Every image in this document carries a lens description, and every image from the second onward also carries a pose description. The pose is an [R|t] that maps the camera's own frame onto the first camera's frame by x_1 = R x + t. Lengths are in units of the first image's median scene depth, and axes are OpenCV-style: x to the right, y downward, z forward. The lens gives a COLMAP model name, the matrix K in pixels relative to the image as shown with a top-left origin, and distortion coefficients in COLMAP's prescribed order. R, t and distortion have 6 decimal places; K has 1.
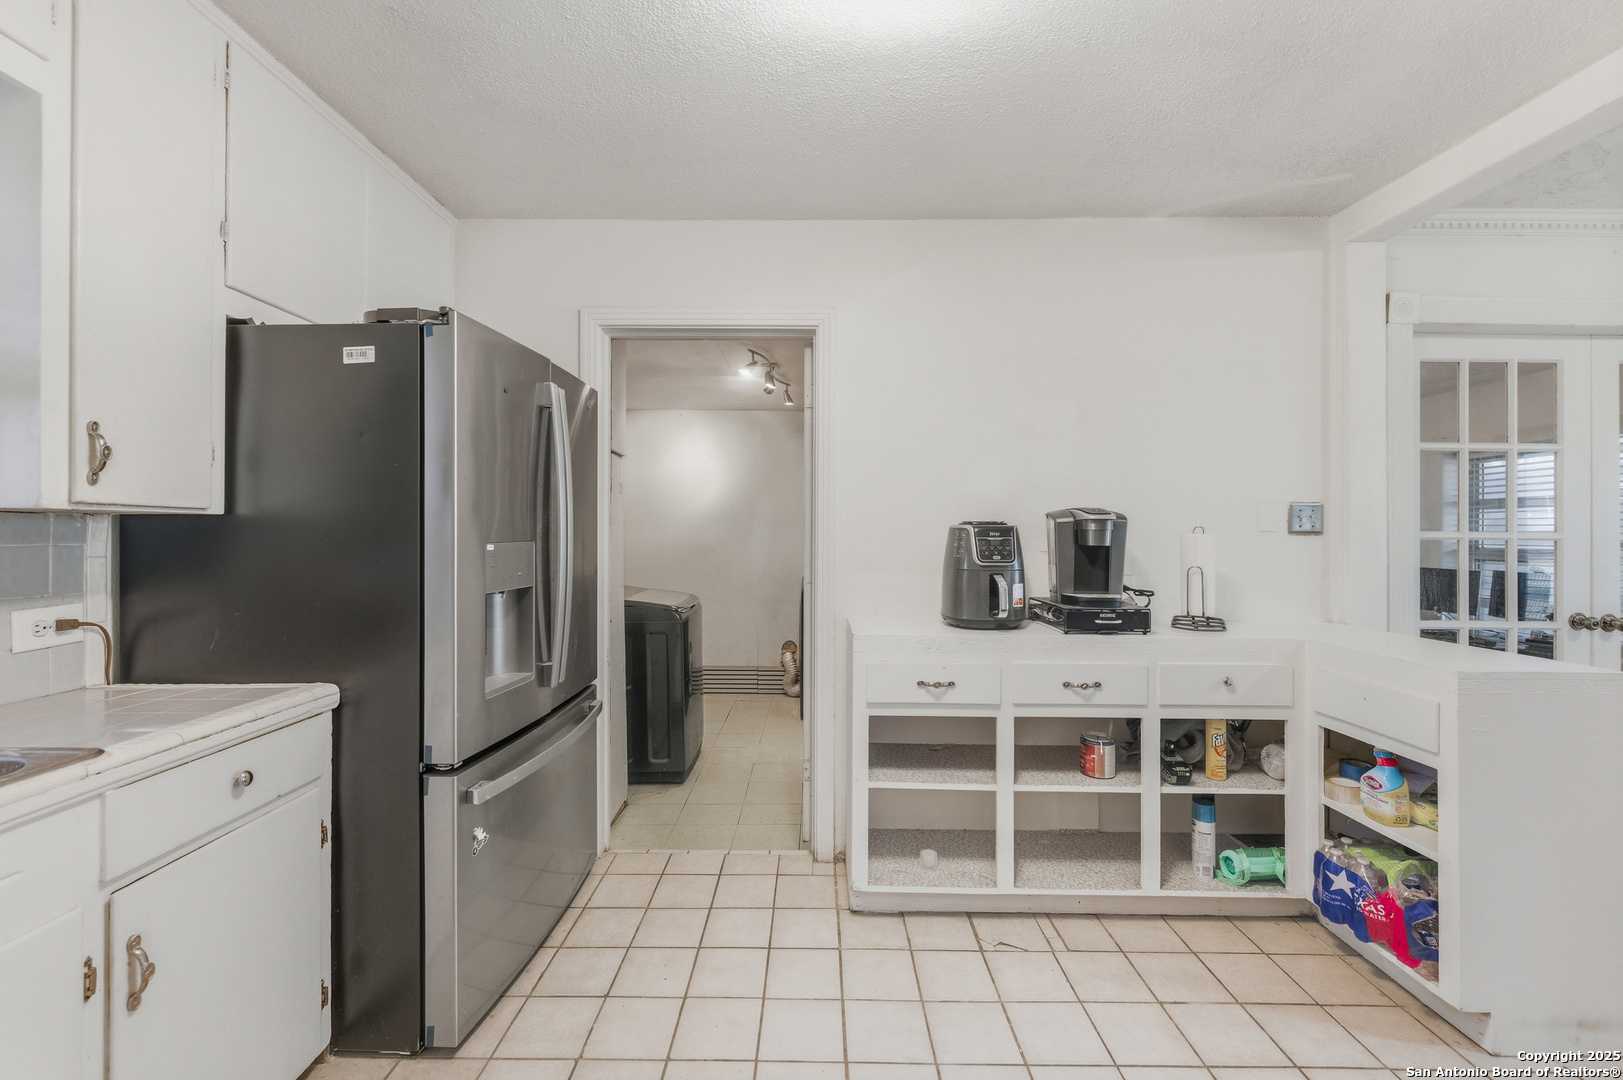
lens RADIAL K [[666.8, 0, 809.8], [0, 666.8, 534.2], [0, 0, 1]] dist [0.000779, 0.000026]
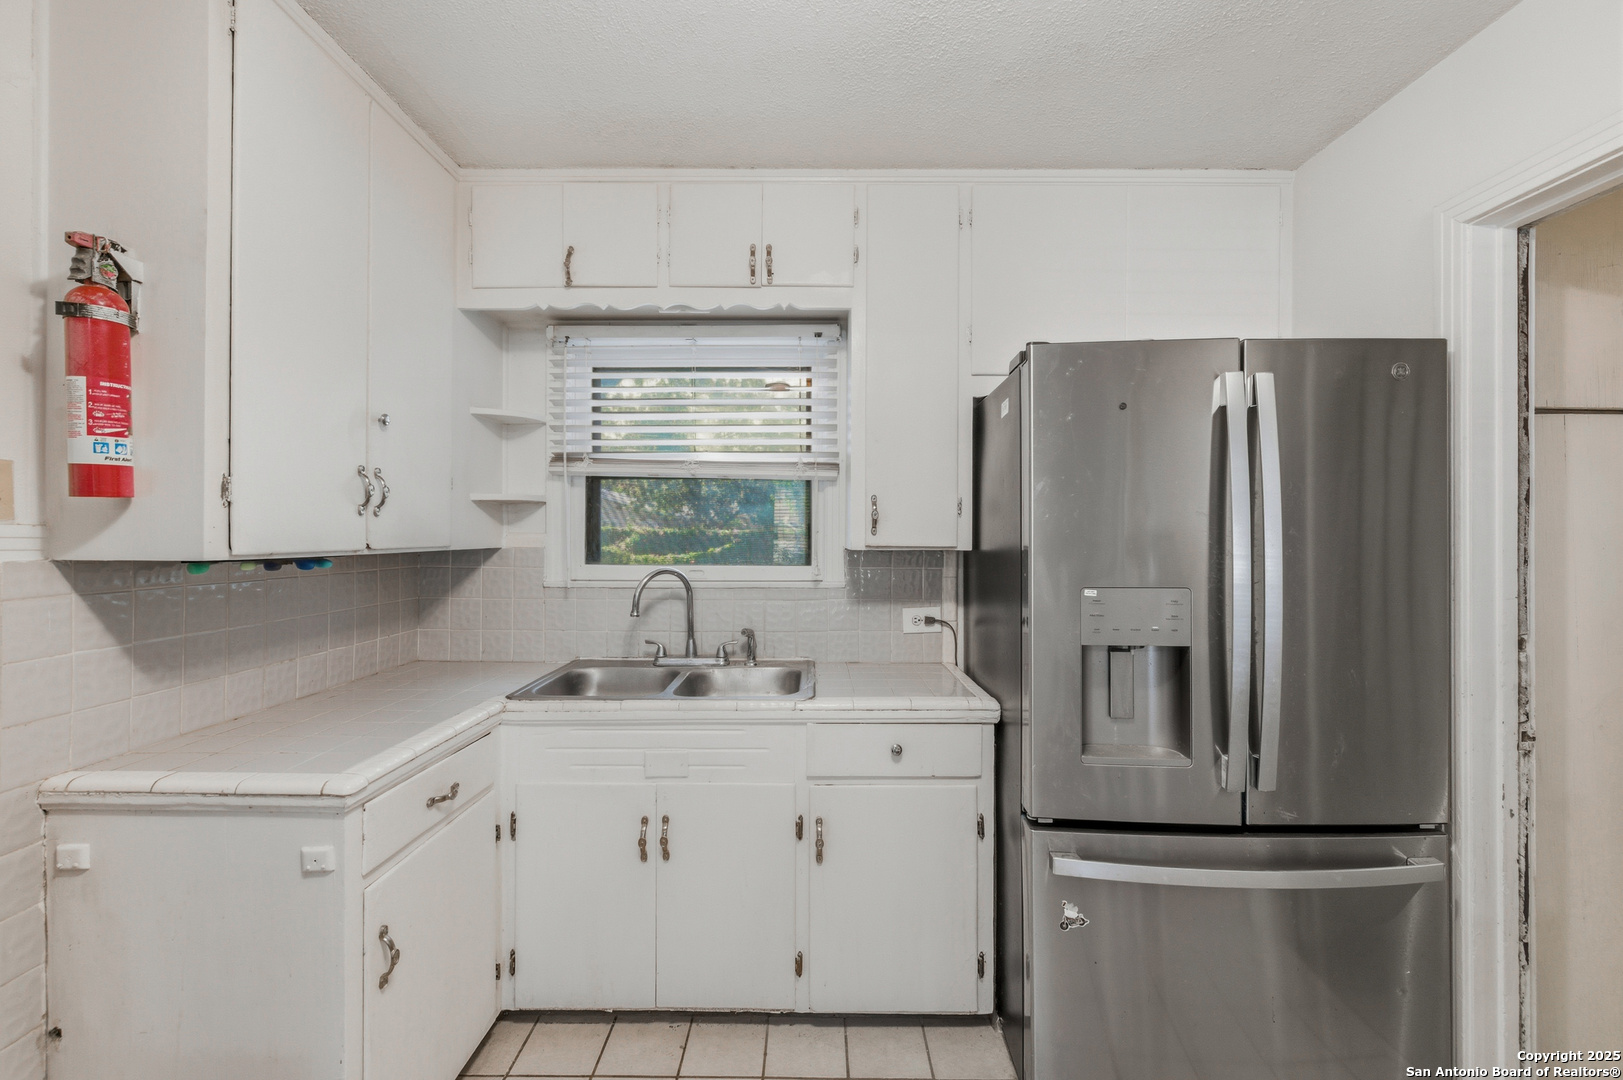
lens RADIAL K [[666.8, 0, 809.5], [0, 666.8, 535.7], [0, 0, 1]] dist [0.000779, 0.000026]
pose [[0.002630, 0.000469, -0.999996, 0.427464], [-0.002763, 0.999996, 0.000462, -0.059431], [0.999993, 0.002762, 0.002631, 0.680146]]
